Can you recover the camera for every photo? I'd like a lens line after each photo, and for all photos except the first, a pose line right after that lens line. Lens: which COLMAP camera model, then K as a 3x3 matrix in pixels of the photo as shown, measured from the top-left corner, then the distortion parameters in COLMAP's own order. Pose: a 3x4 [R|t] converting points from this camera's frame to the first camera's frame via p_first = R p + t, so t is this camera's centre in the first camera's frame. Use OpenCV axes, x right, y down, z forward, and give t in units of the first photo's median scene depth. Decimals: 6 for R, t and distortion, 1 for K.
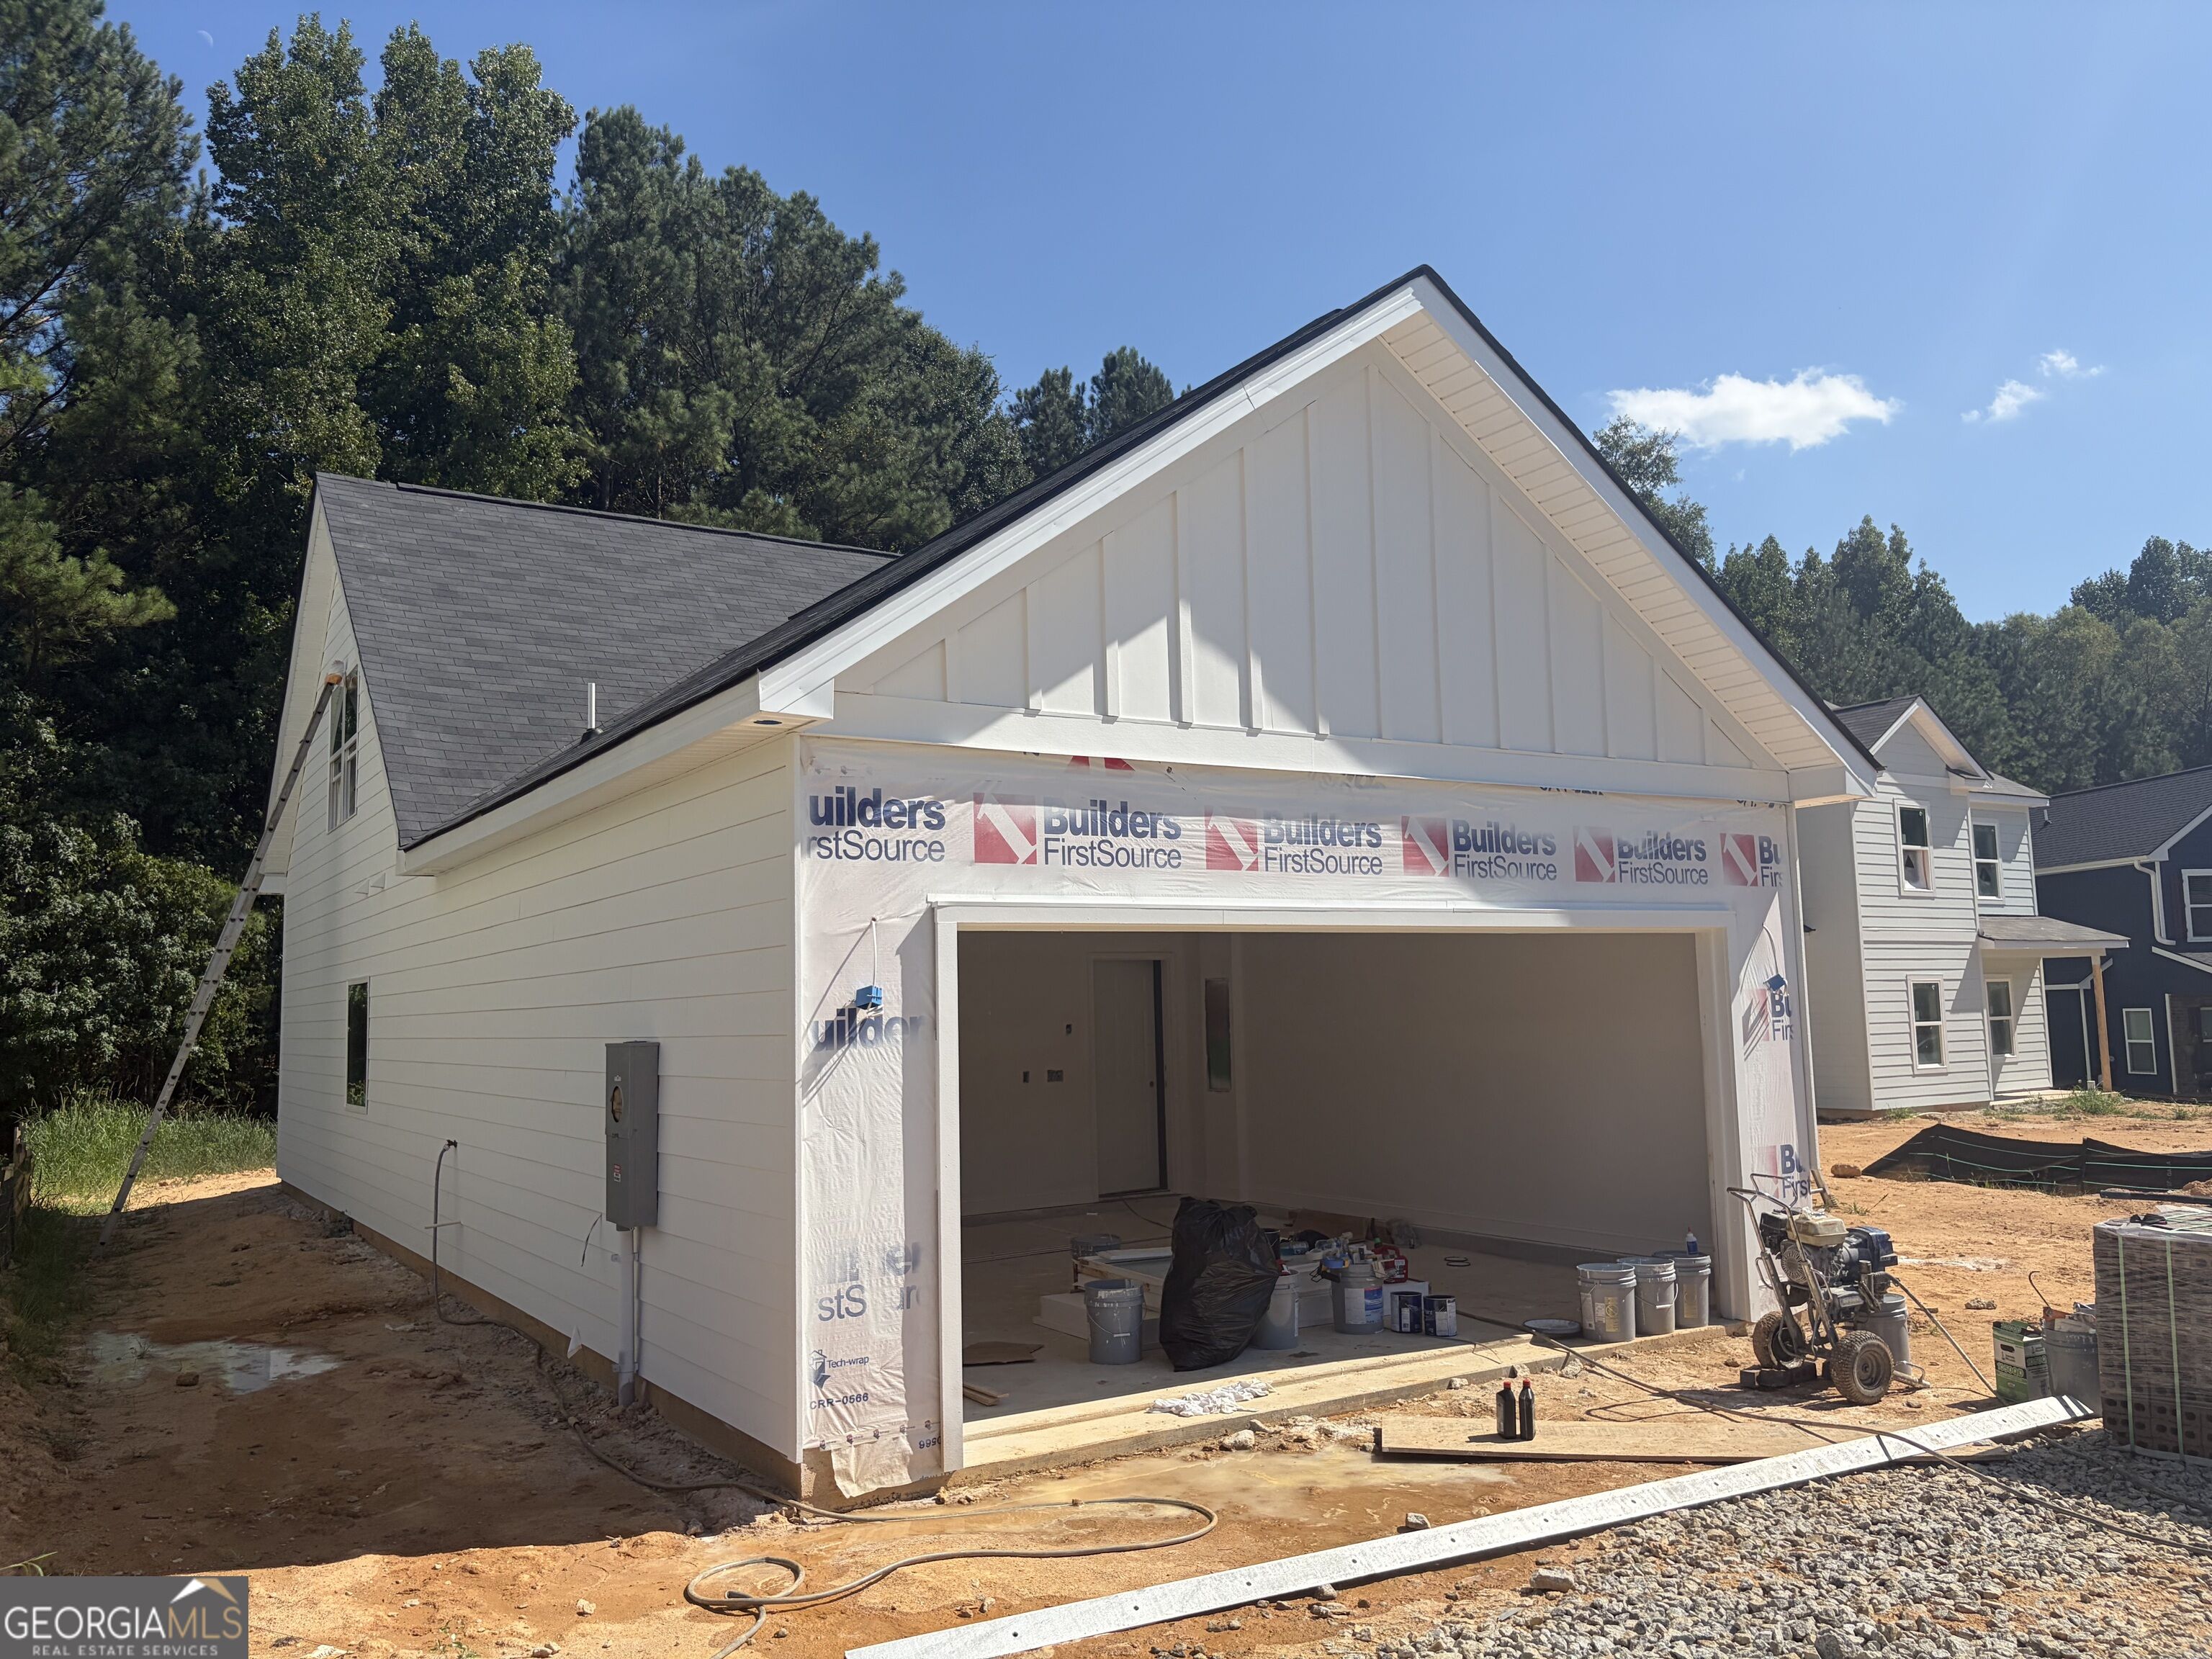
lens RADIAL K [[1666.5, 0, 1102.6], [0, 1666.5, 839.4], [0, 0, 1]] dist [0.010900, 0.000415]
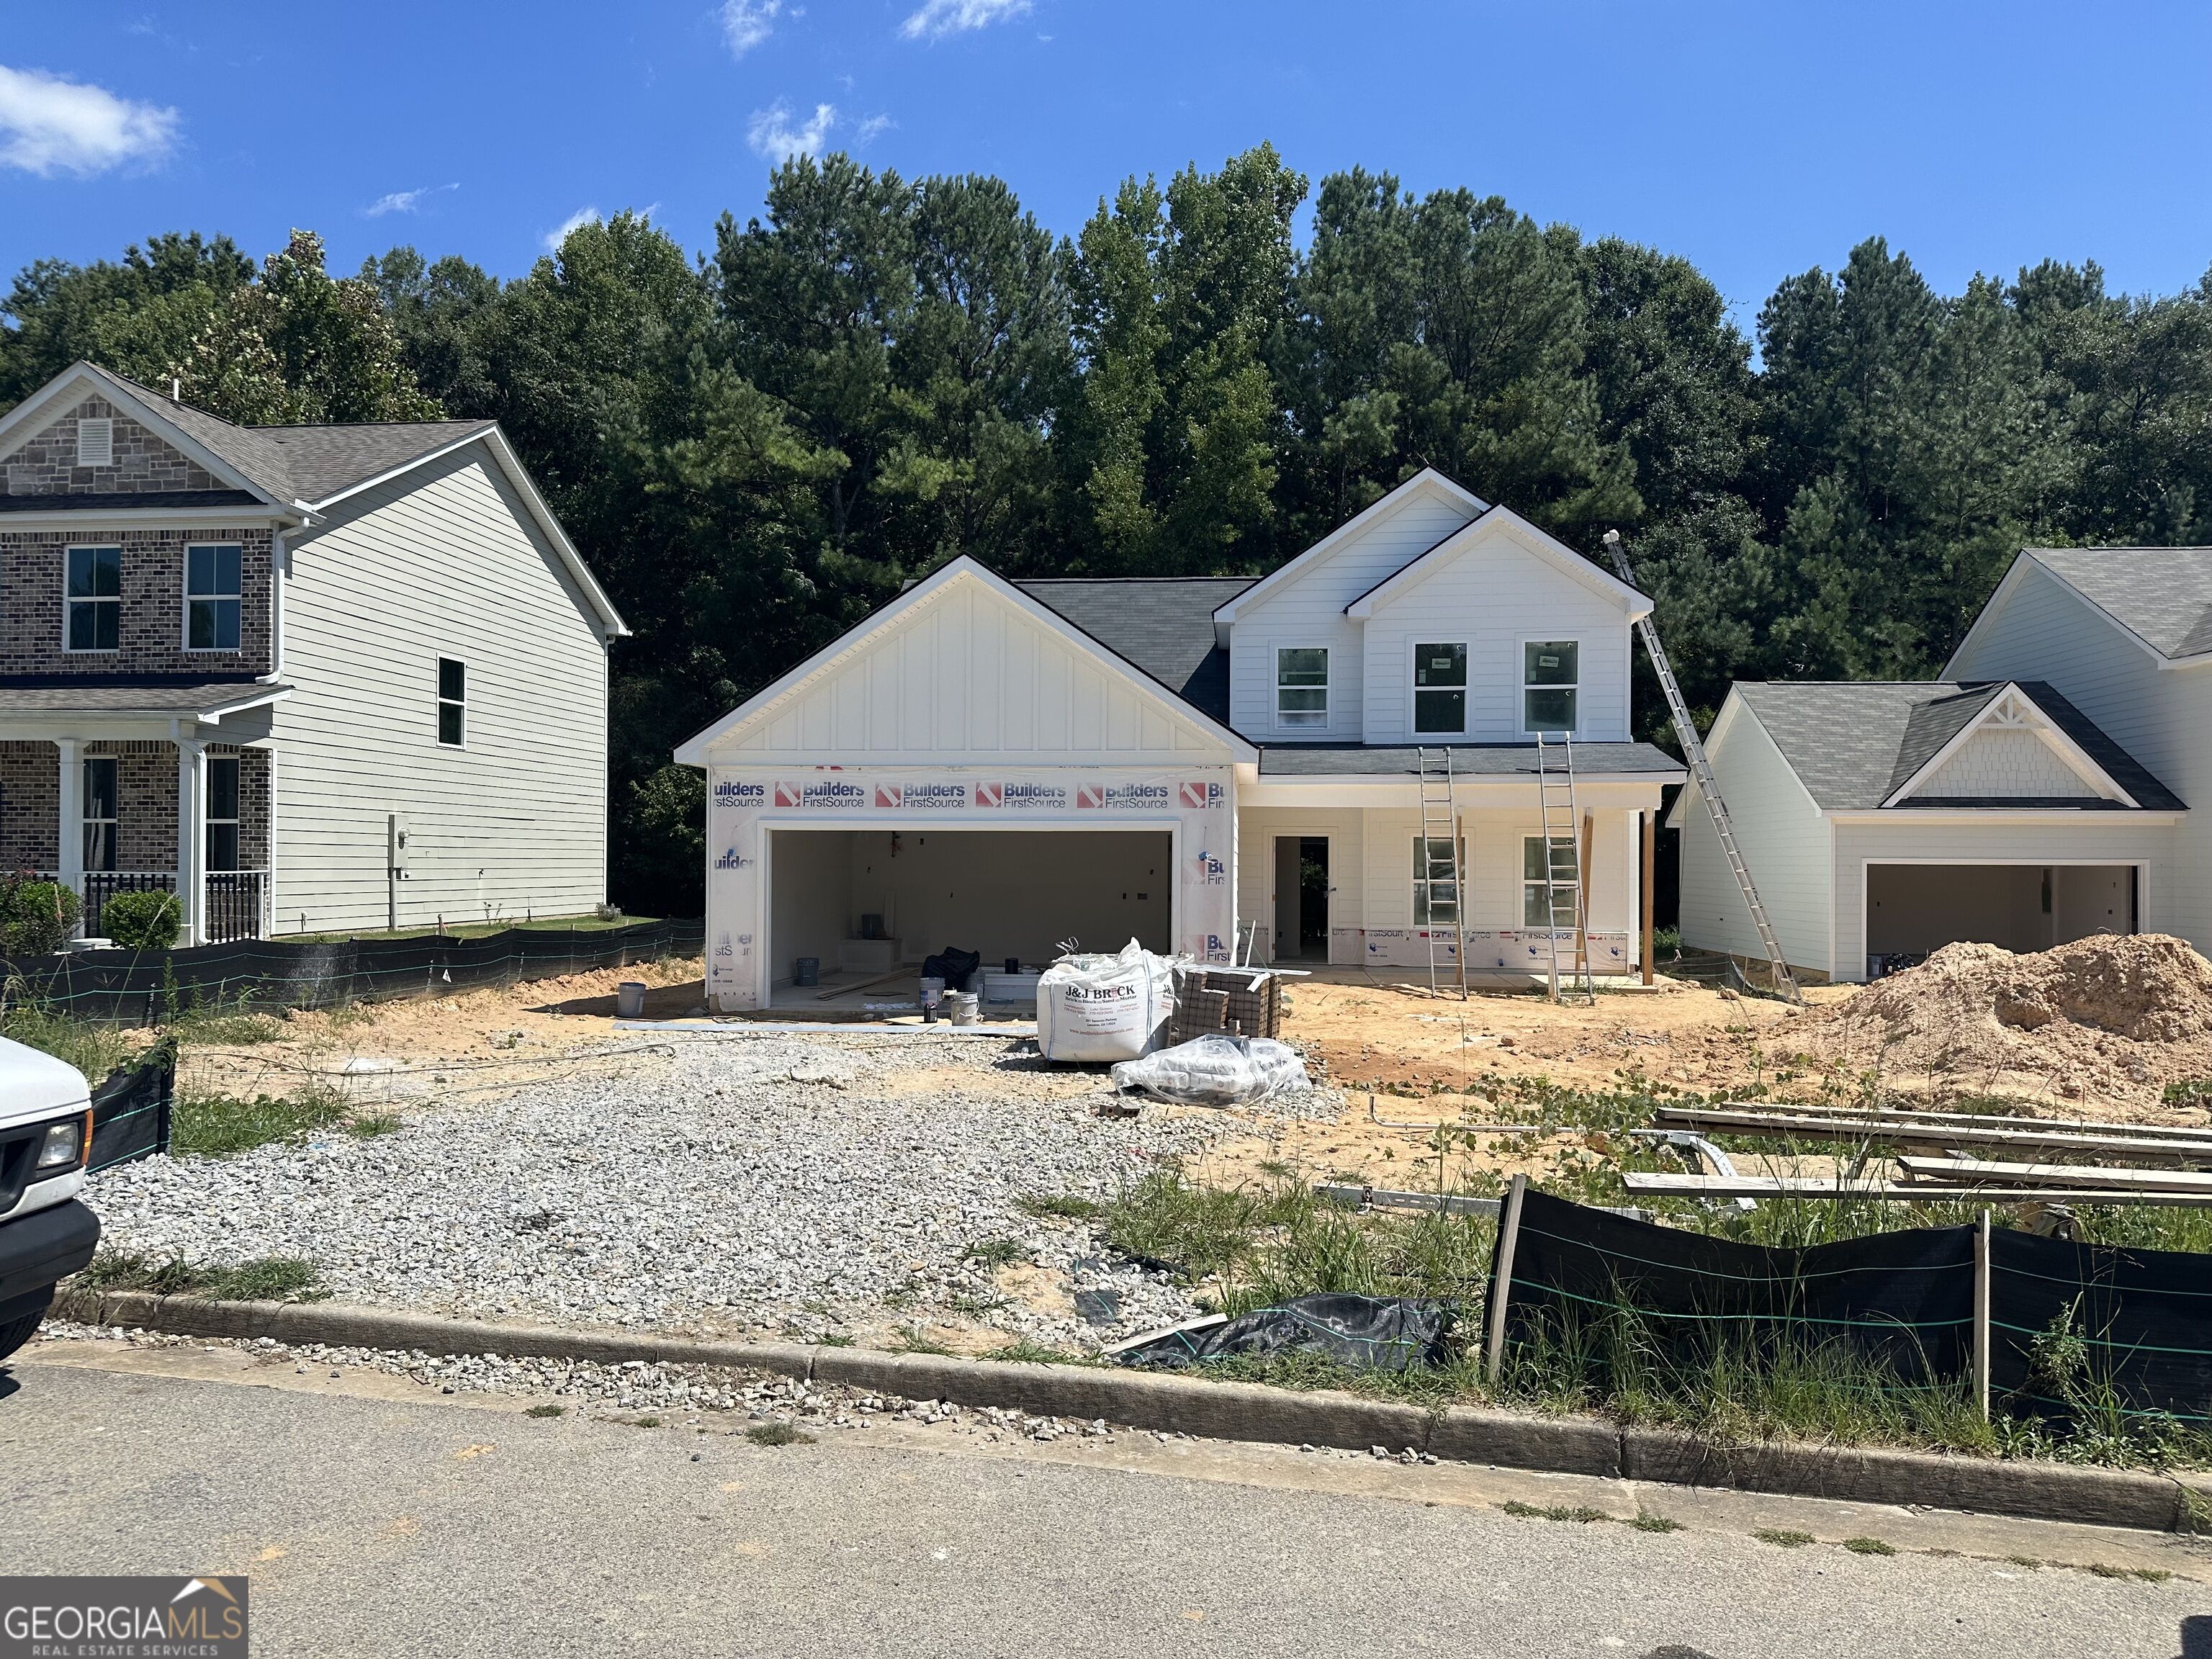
lens RADIAL K [[1516.4, 0, 1110.1], [0, 1516.4, 831.5], [0, 0, 1]] dist [0.173113, -0.345643]
pose [[0.790867, 0.018664, -0.611703, 0.487784], [0.036014, 0.996383, 0.076964, -0.030509], [0.610927, -0.082898, 0.787335, -0.176898]]
